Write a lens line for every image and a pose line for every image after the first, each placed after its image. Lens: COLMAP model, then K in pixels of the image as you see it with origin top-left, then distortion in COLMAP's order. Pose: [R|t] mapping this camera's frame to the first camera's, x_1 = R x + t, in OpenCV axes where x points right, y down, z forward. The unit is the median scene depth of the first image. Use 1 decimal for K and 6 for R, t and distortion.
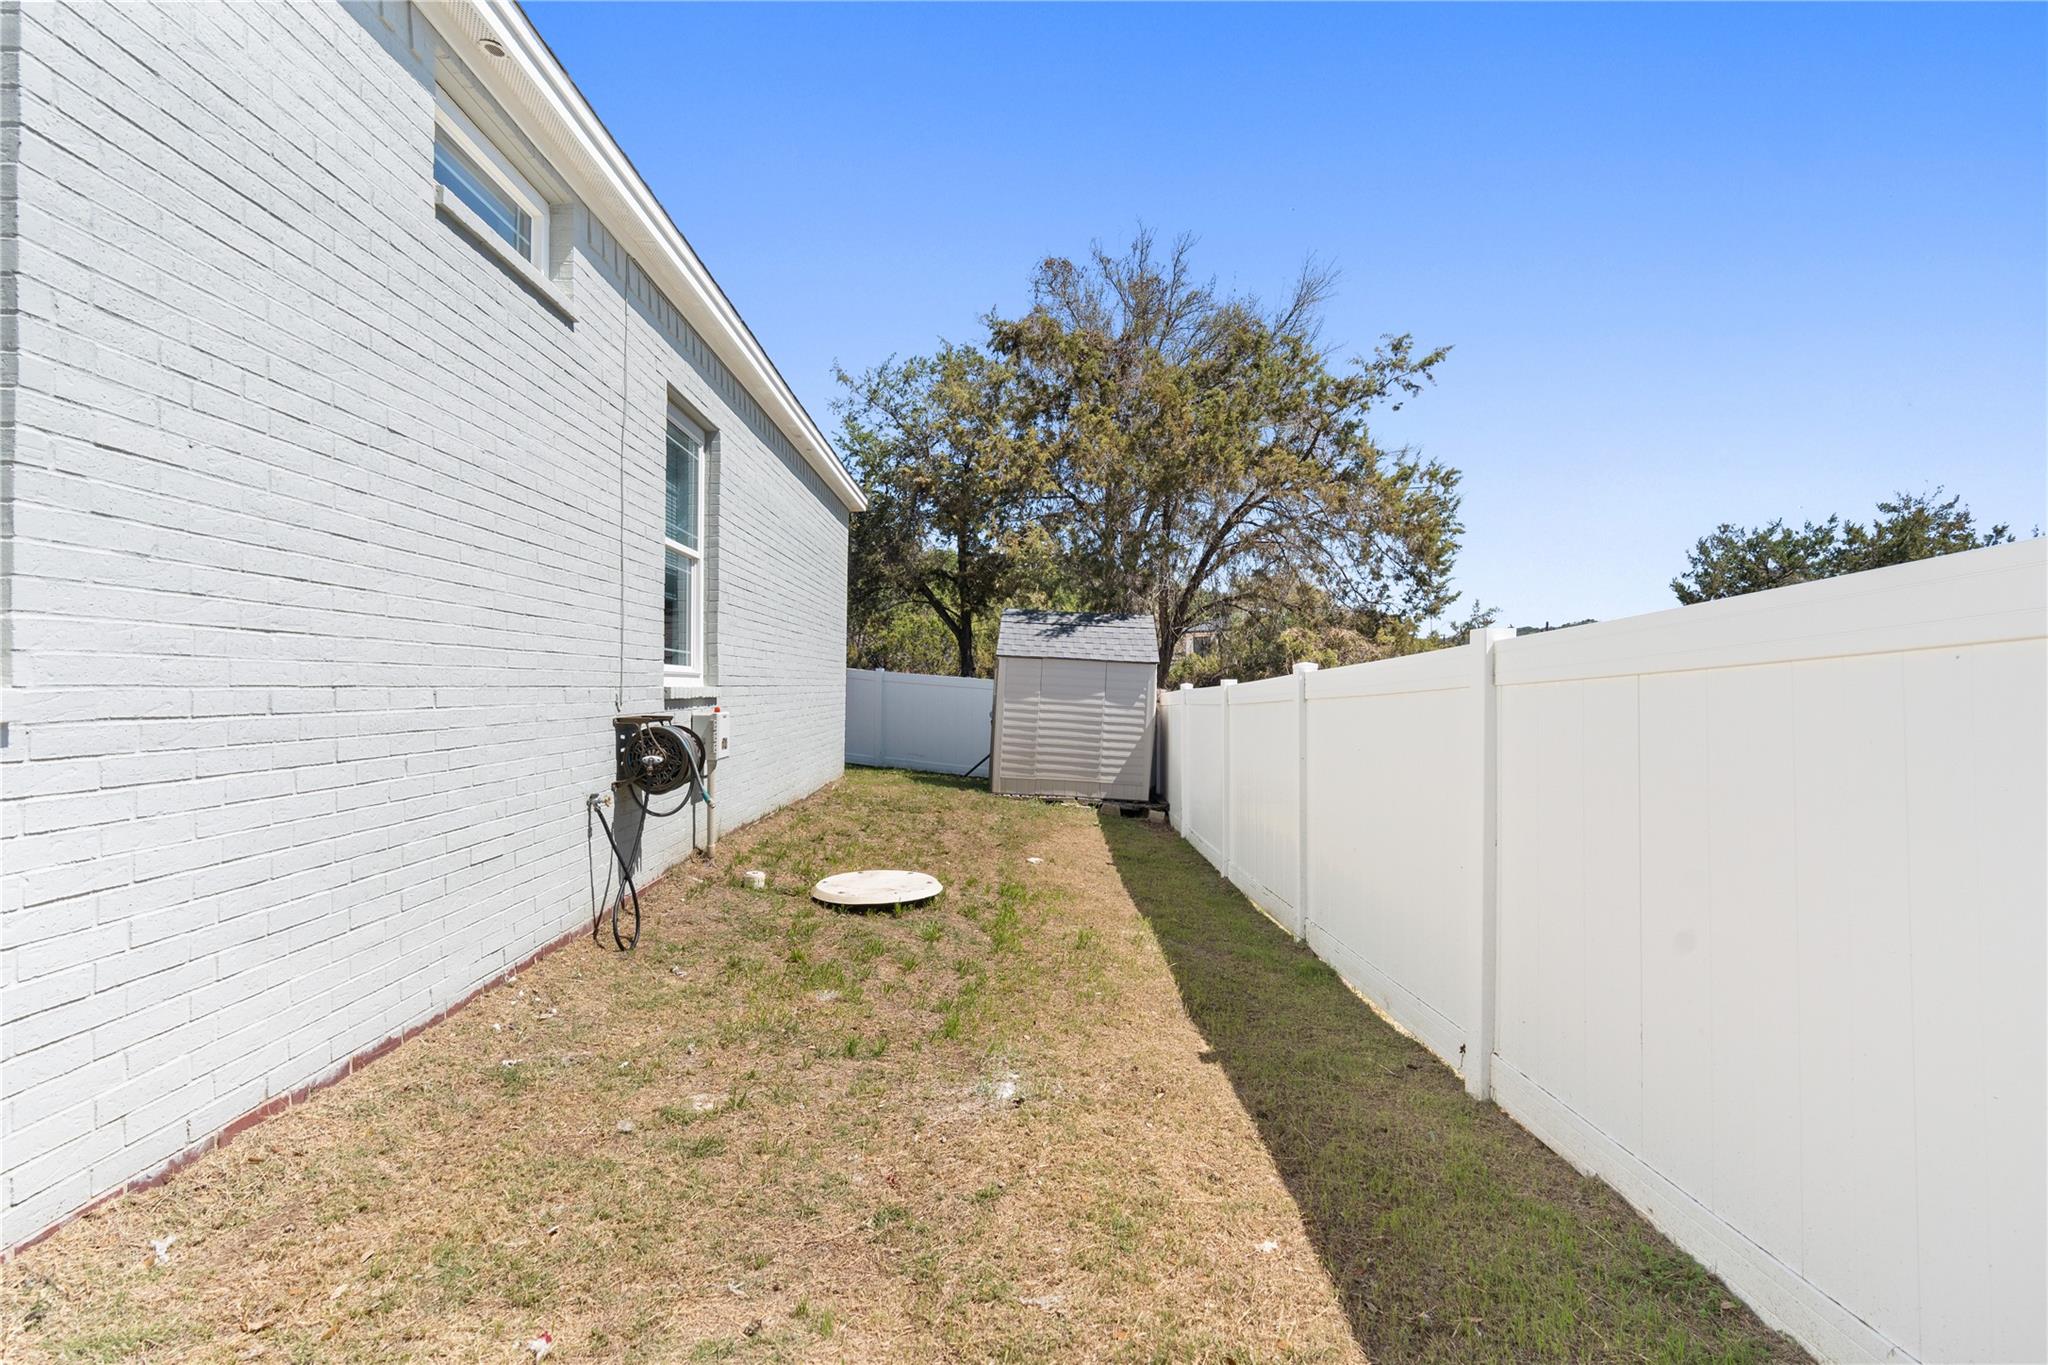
lens RADIAL K [[917.9, 0, 1039.8], [0, 917.9, 673.3], [0, 0, 1]] dist [-0.003627, -0.000170]
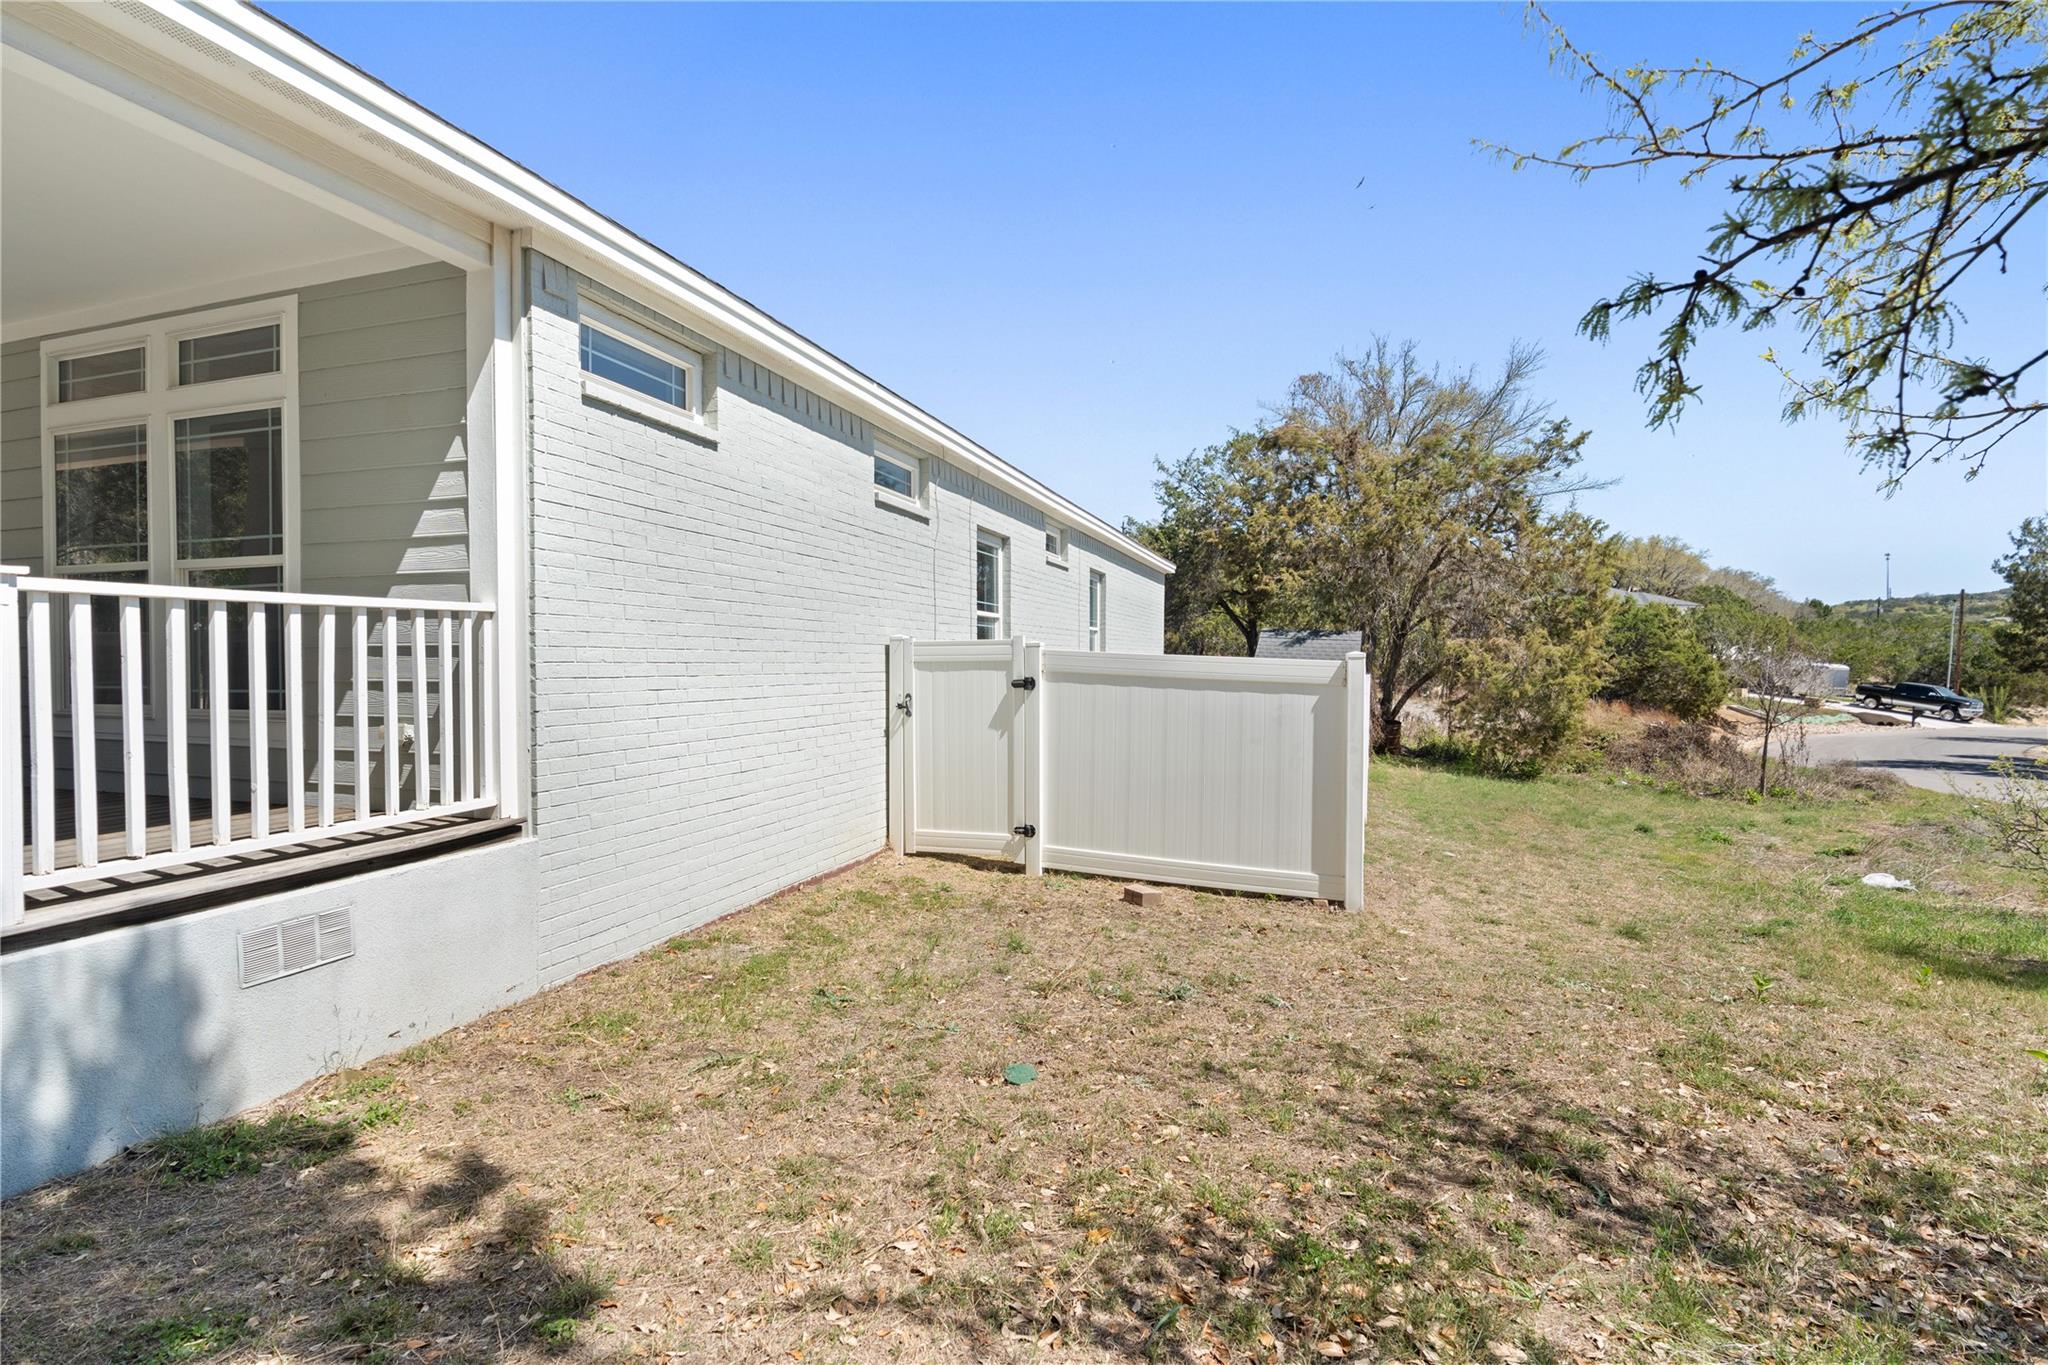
lens RADIAL K [[917.9, 0, 1024.2], [0, 917.9, 671.3], [0, 0, 1]] dist [-0.003627, -0.000170]
pose [[0.932636, 0.000138, -0.360818, 0.114526], [0.009665, 0.999632, 0.025364, -0.029896], [0.360688, -0.027142, 0.932291, -0.478462]]
